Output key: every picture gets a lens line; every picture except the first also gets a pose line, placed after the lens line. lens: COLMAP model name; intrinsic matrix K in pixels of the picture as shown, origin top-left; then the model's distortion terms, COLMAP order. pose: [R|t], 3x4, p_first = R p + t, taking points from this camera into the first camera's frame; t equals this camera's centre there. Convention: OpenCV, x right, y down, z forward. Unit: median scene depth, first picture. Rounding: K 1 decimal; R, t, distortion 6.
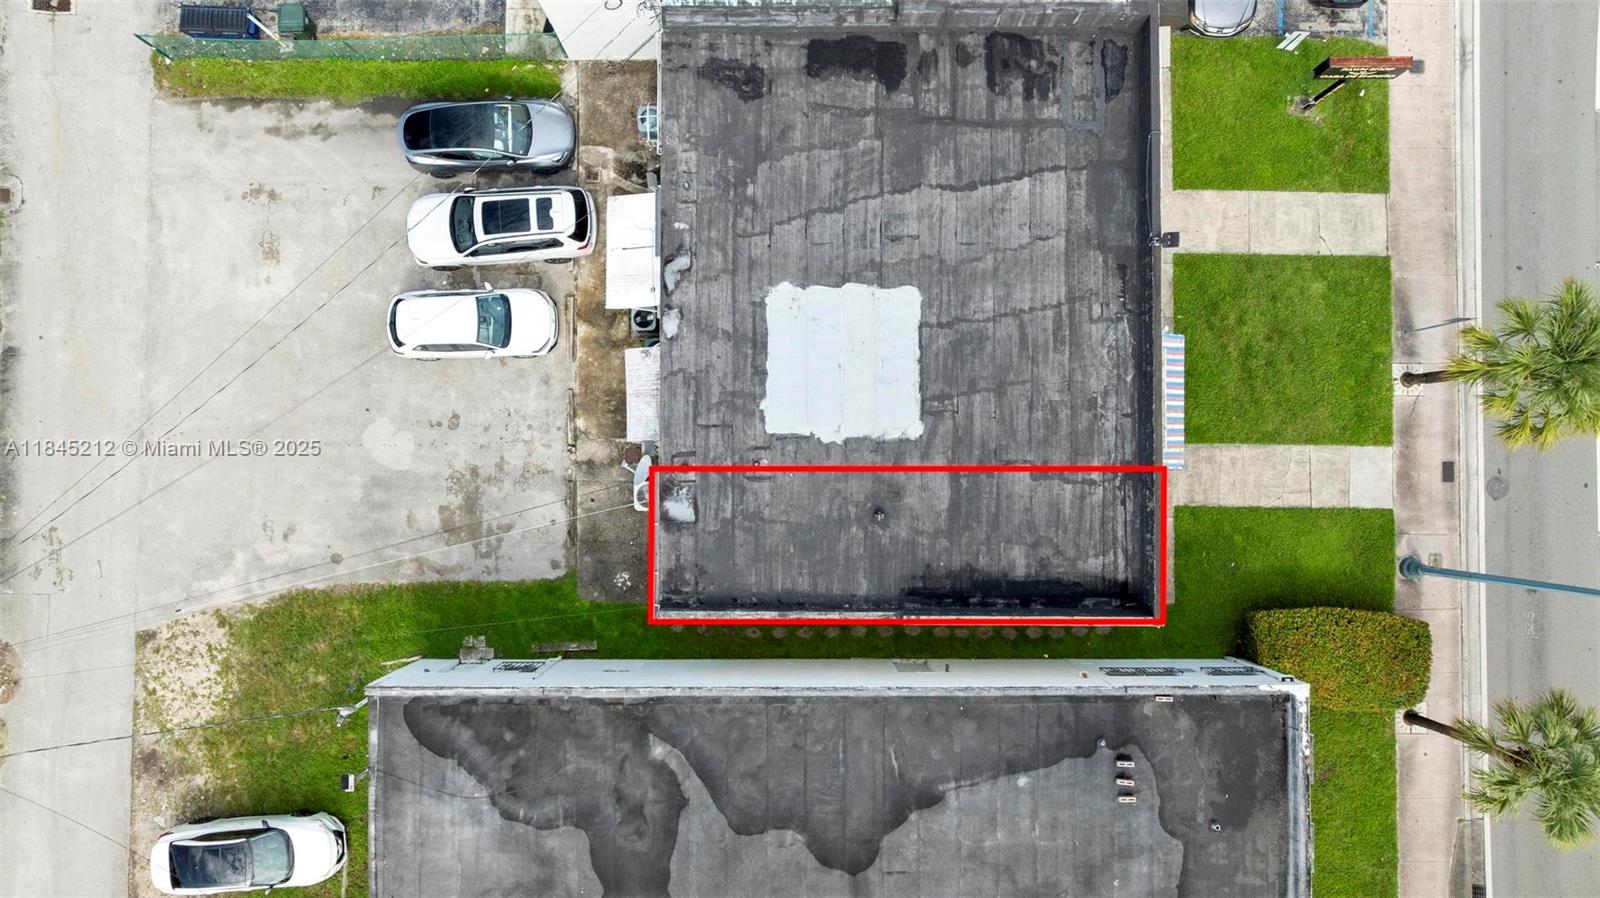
lens RADIAL K [[1111.8, 0, 807.3], [0, 1111.8, 450.3], [0, 0, 1]] dist [-0.013424, 0.001661]
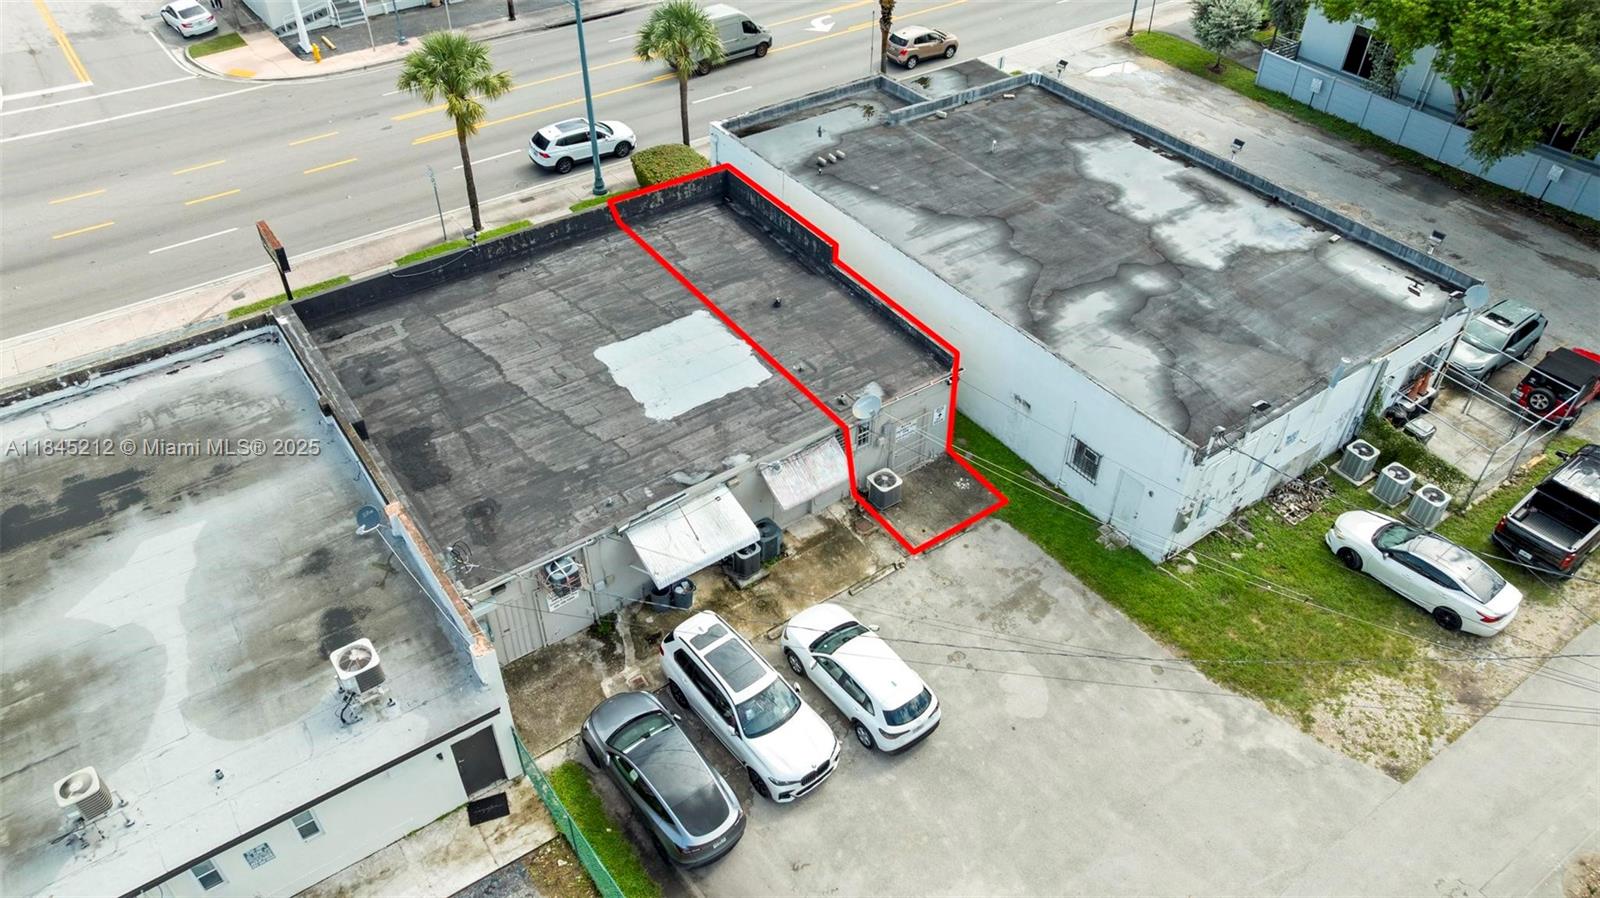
lens RADIAL K [[1111.8, 0, 807.3], [0, 1111.8, 450.3], [0, 0, 1]] dist [-0.013424, 0.001661]
pose [[-0.582631, -0.552026, 0.596497, -0.697044], [0.811497, -0.354605, 0.464465, -0.486121], [-0.044876, 0.754667, 0.654571, 0.291705]]
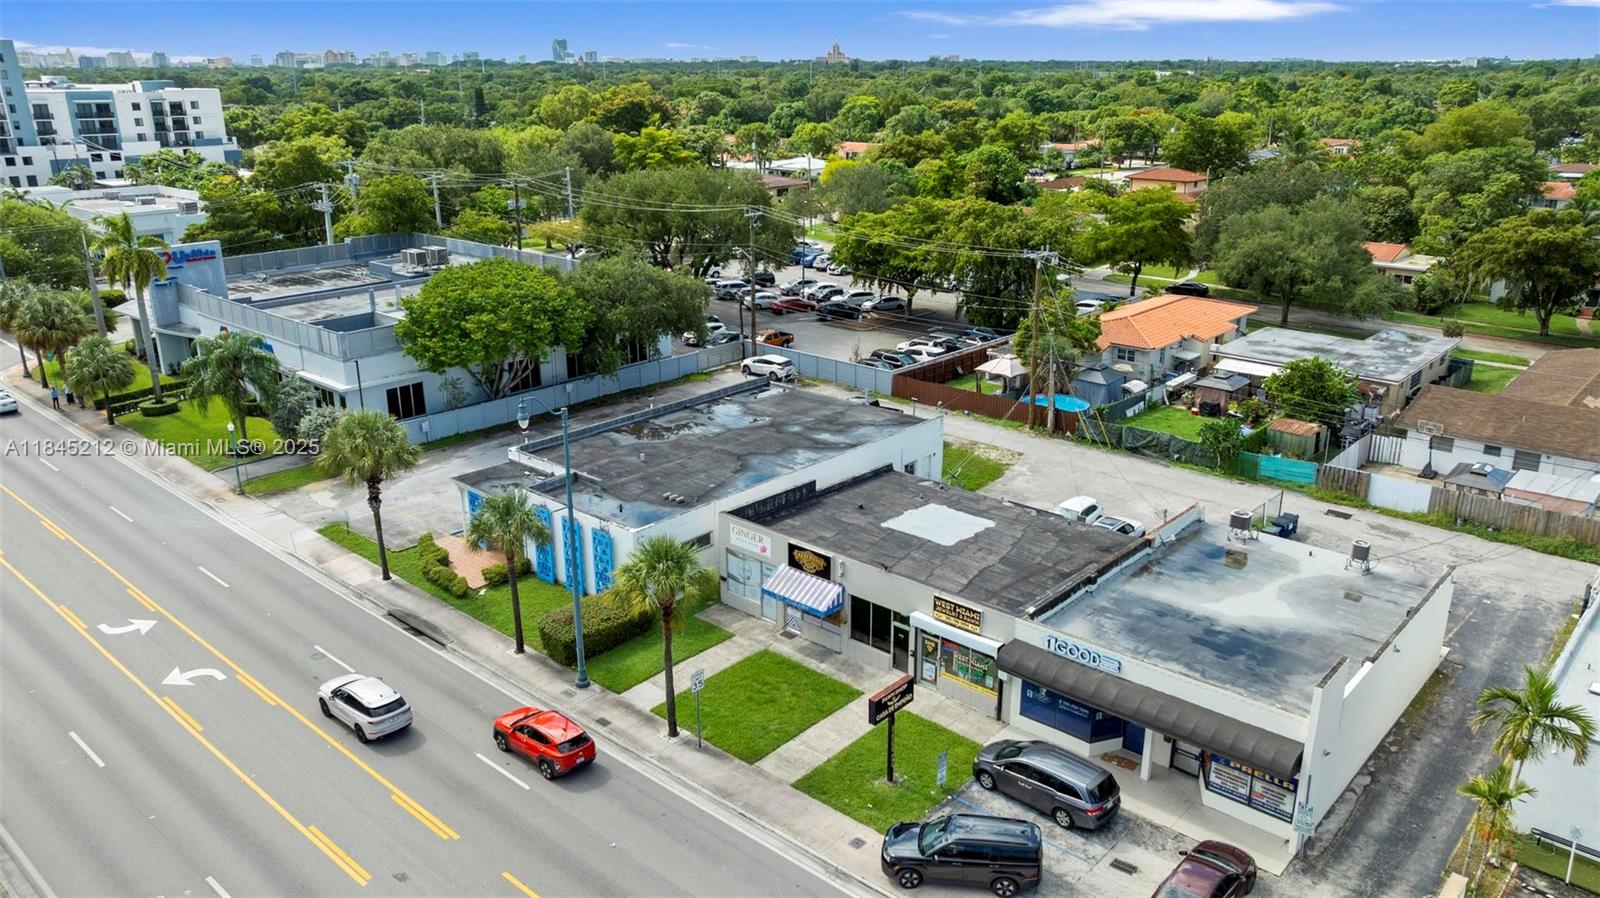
lens RADIAL K [[1156.3, 0, 800.0], [0, 1156.3, 449.0], [0, 0, 1]] dist [-0.007487, 0.004026]
pose [[-0.668729, 0.220778, -0.709971, 1.362115], [-0.743406, -0.182905, 0.643345, -1.003565], [0.012180, 0.958020, 0.286442, 0.310295]]
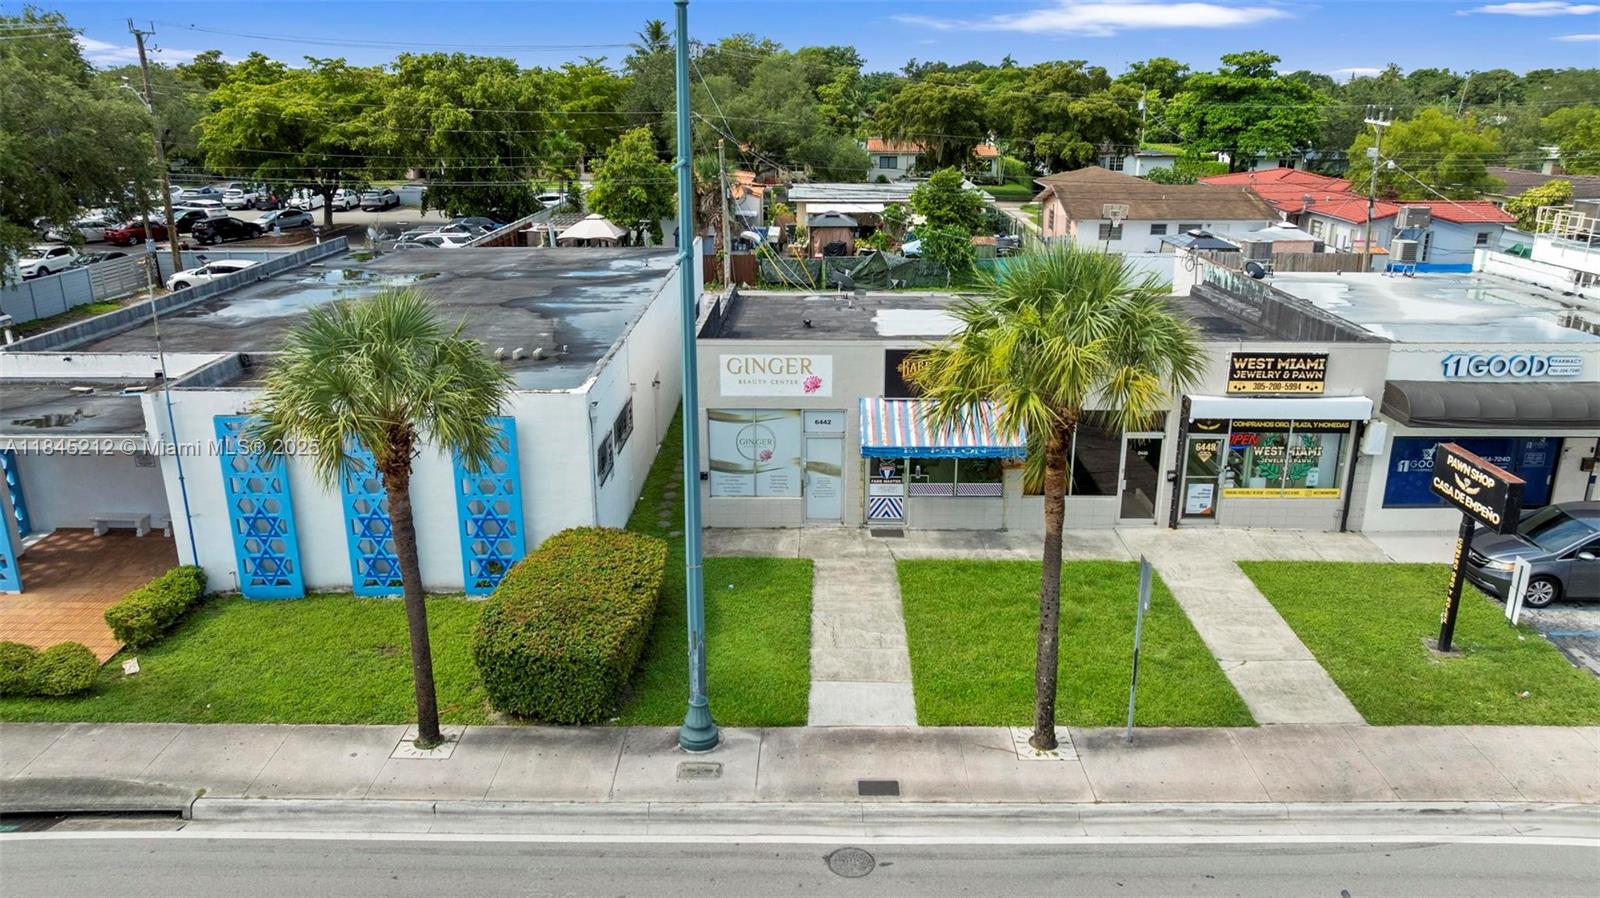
lens RADIAL K [[1128.0, 0, 804.4], [0, 1128.0, 448.4], [0, 0, 1]] dist [-0.021557, 0.003477]
pose [[-0.007666, 0.288211, -0.957536, 1.063380], [-0.999622, 0.023061, 0.014944, 0.043456], [0.026389, 0.957289, 0.287925, 0.719015]]
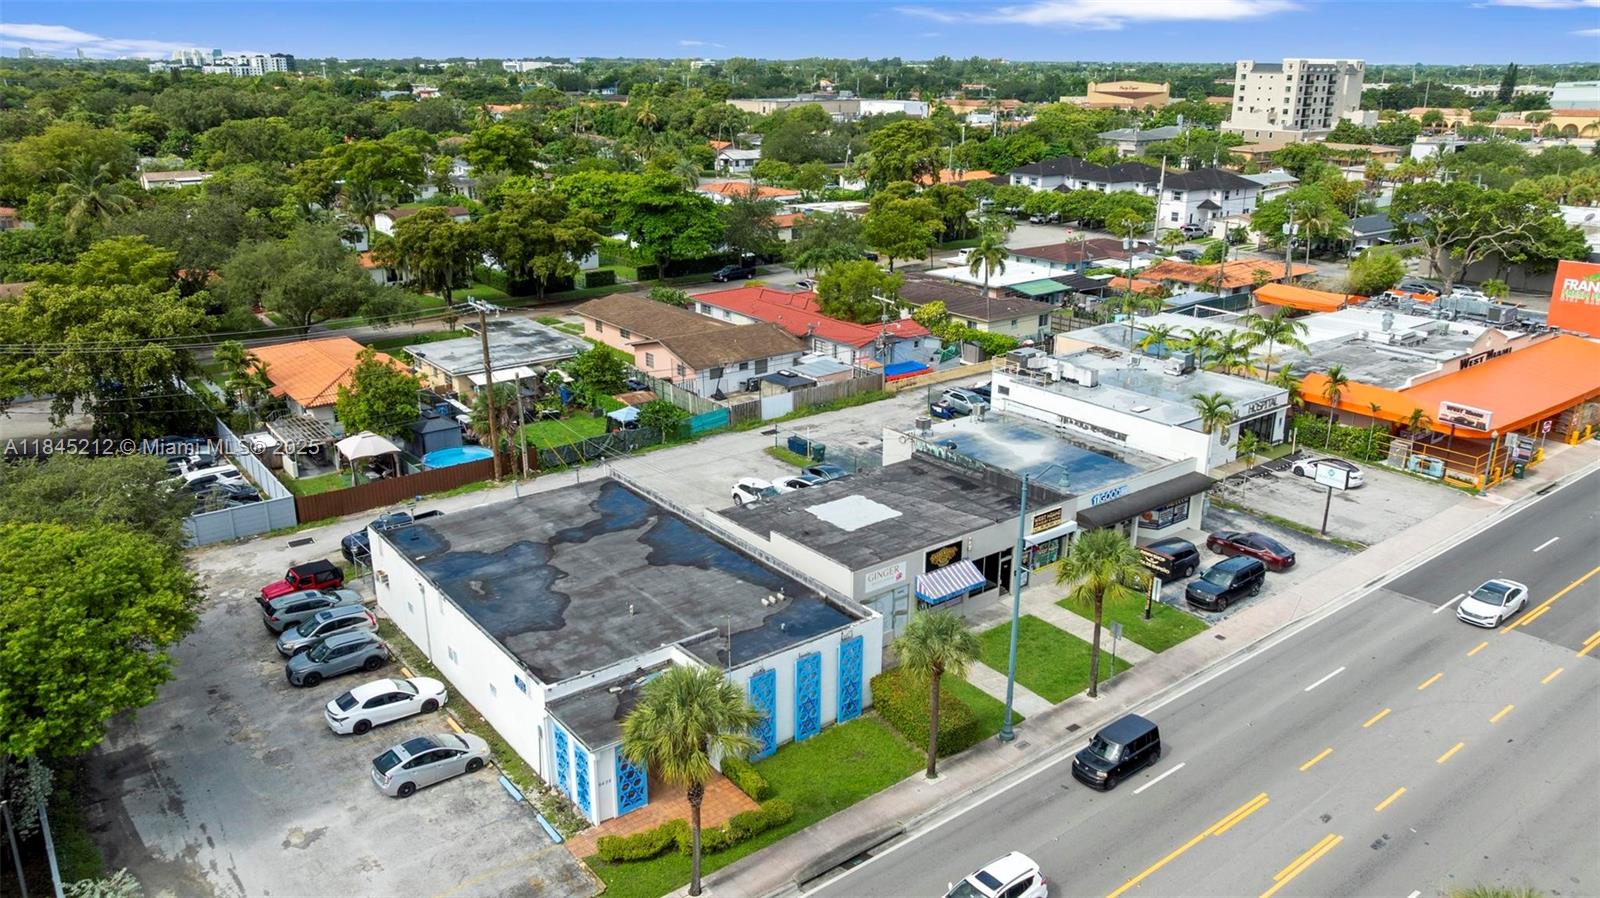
lens RADIAL K [[1156.3, 0, 800.0], [0, 1156.3, 449.0], [0, 0, 1]] dist [-0.007487, 0.004026]
pose [[0.611072, 0.236476, -0.755427, 1.457724], [-0.790910, 0.221529, -0.570427, 1.115841], [0.032457, 0.946047, 0.322401, 0.160353]]
